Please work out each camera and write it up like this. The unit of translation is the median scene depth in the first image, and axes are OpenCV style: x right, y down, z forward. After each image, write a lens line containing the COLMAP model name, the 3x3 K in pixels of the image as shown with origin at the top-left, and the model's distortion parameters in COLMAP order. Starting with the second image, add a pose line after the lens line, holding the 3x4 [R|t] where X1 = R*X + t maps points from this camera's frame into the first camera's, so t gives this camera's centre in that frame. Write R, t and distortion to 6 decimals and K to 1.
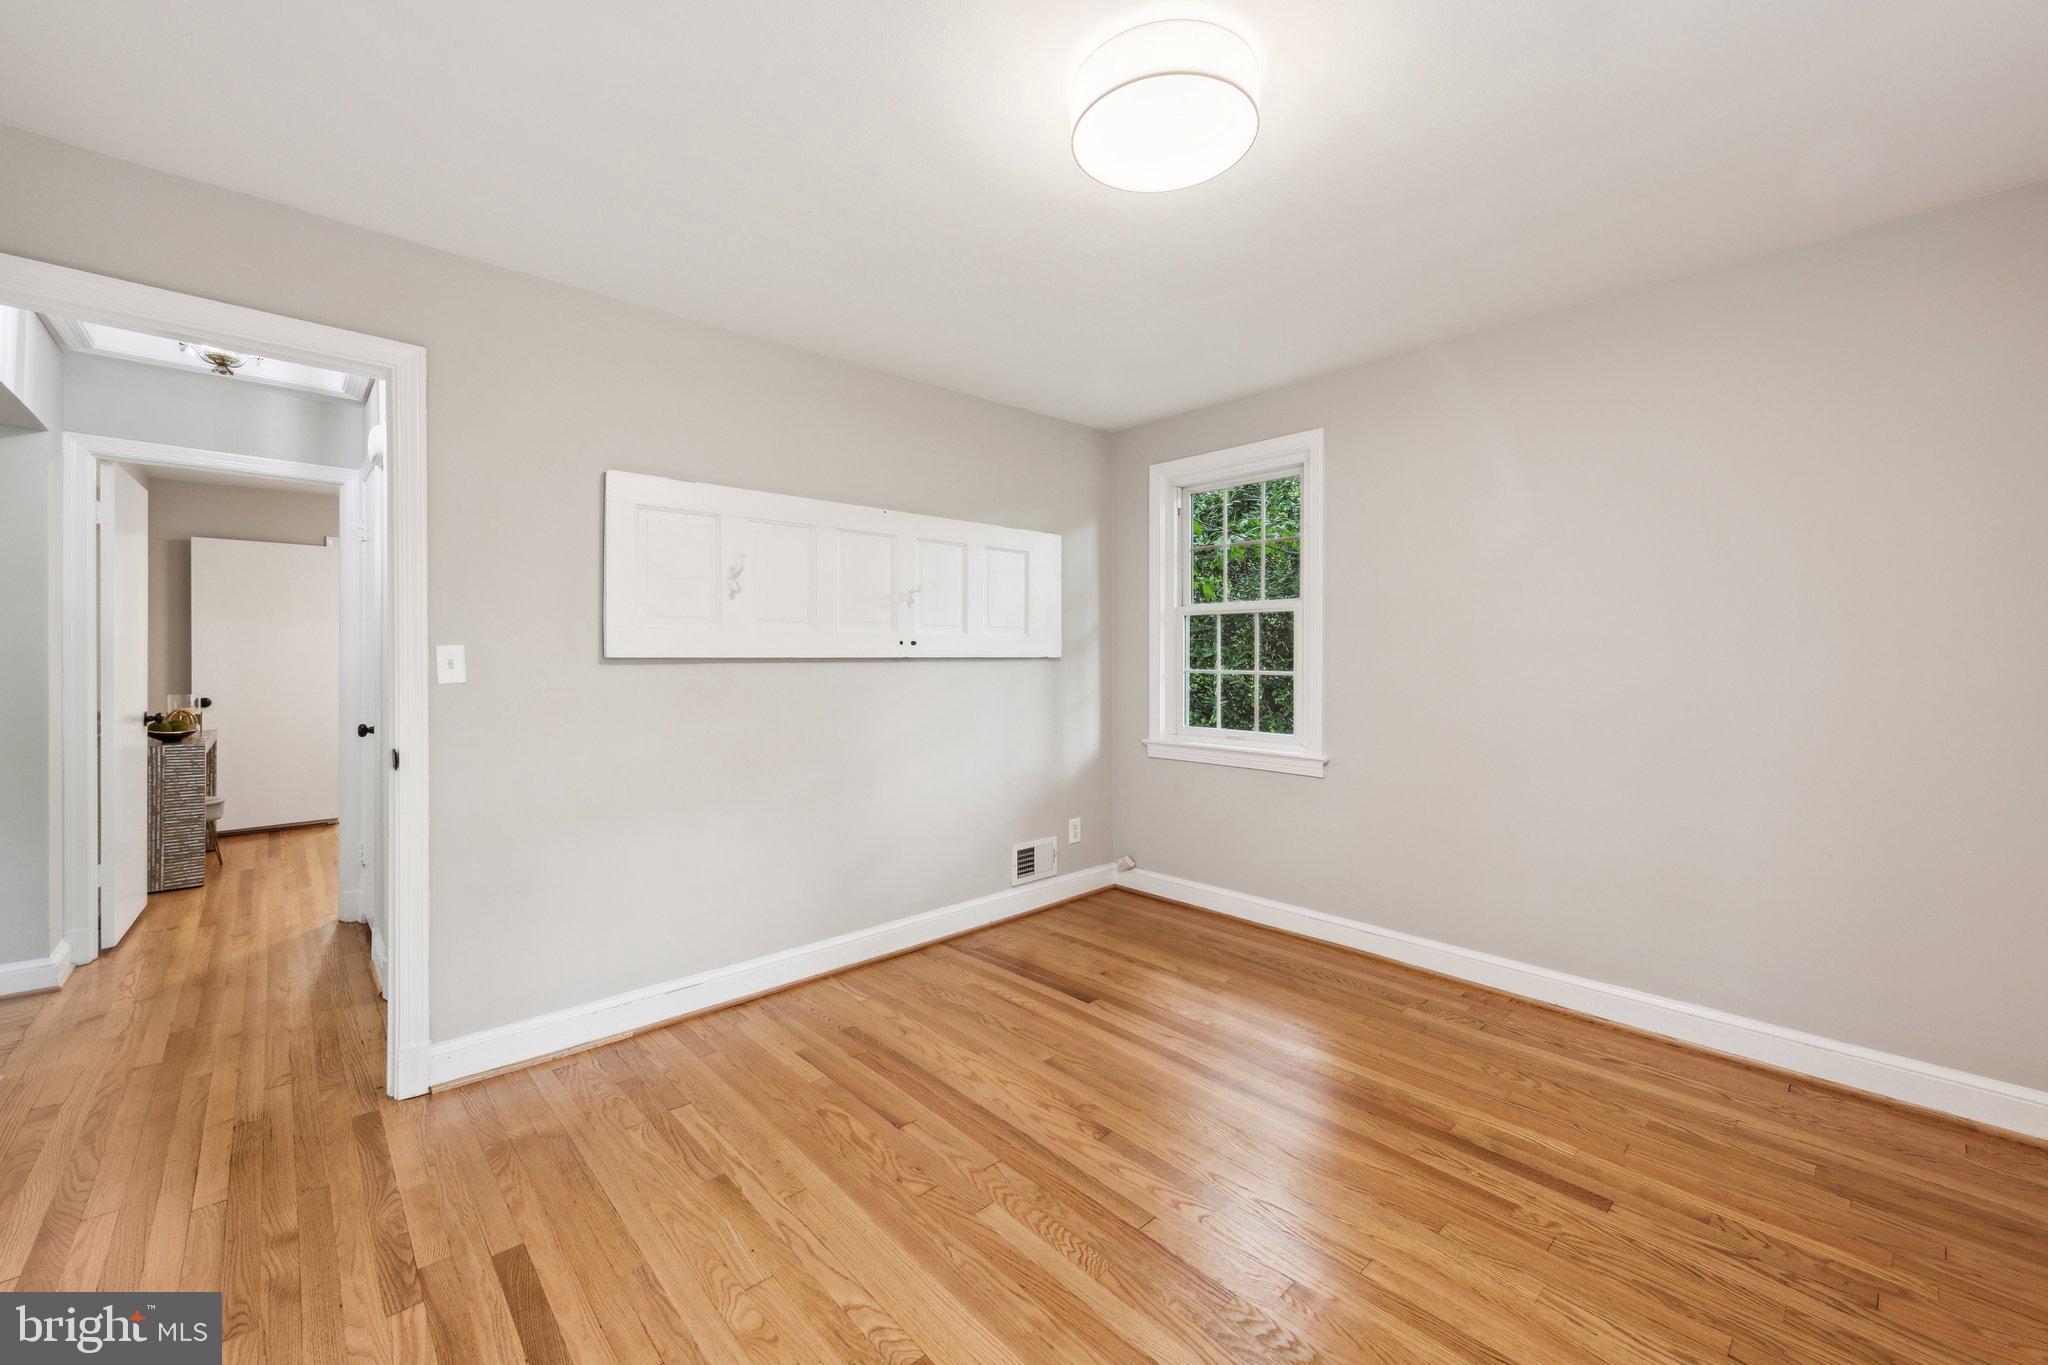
lens RADIAL K [[815.8, 0, 1061.6], [0, 815.8, 658.0], [0, 0, 1]] dist [0.012669, -0.002943]
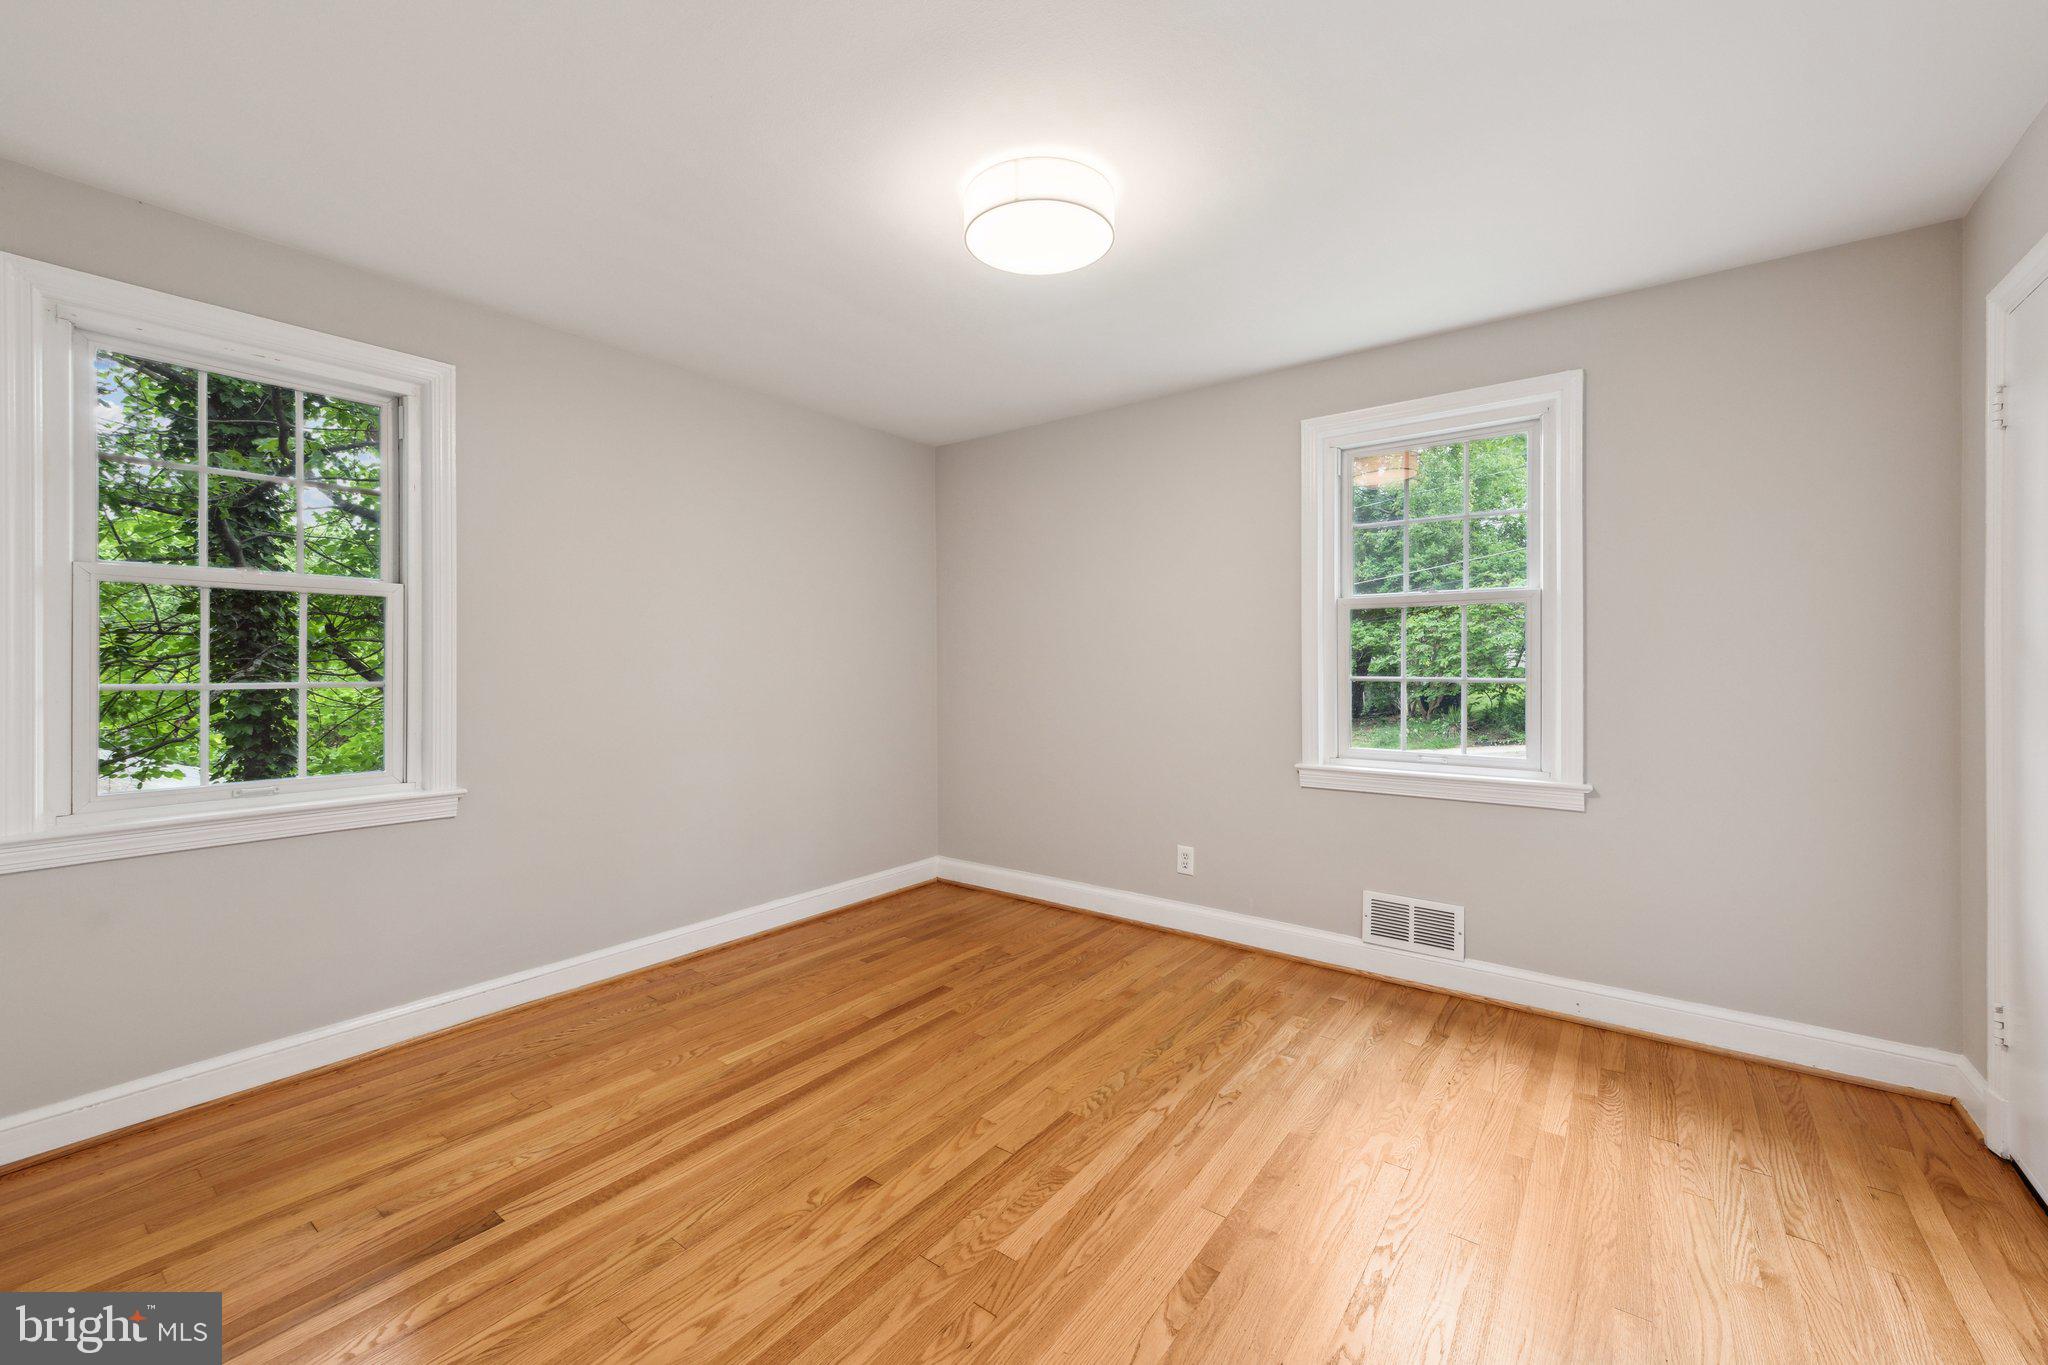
lens RADIAL K [[815.8, 0, 1006.4], [0, 815.8, 661.7], [0, 0, 1]] dist [0.012669, -0.002943]
pose [[-0.146739, 0.002166, 0.989173, -0.667166], [0.003821, 0.999991, -0.001623, 0.003842], [-0.989168, 0.003542, -0.146746, 0.749381]]
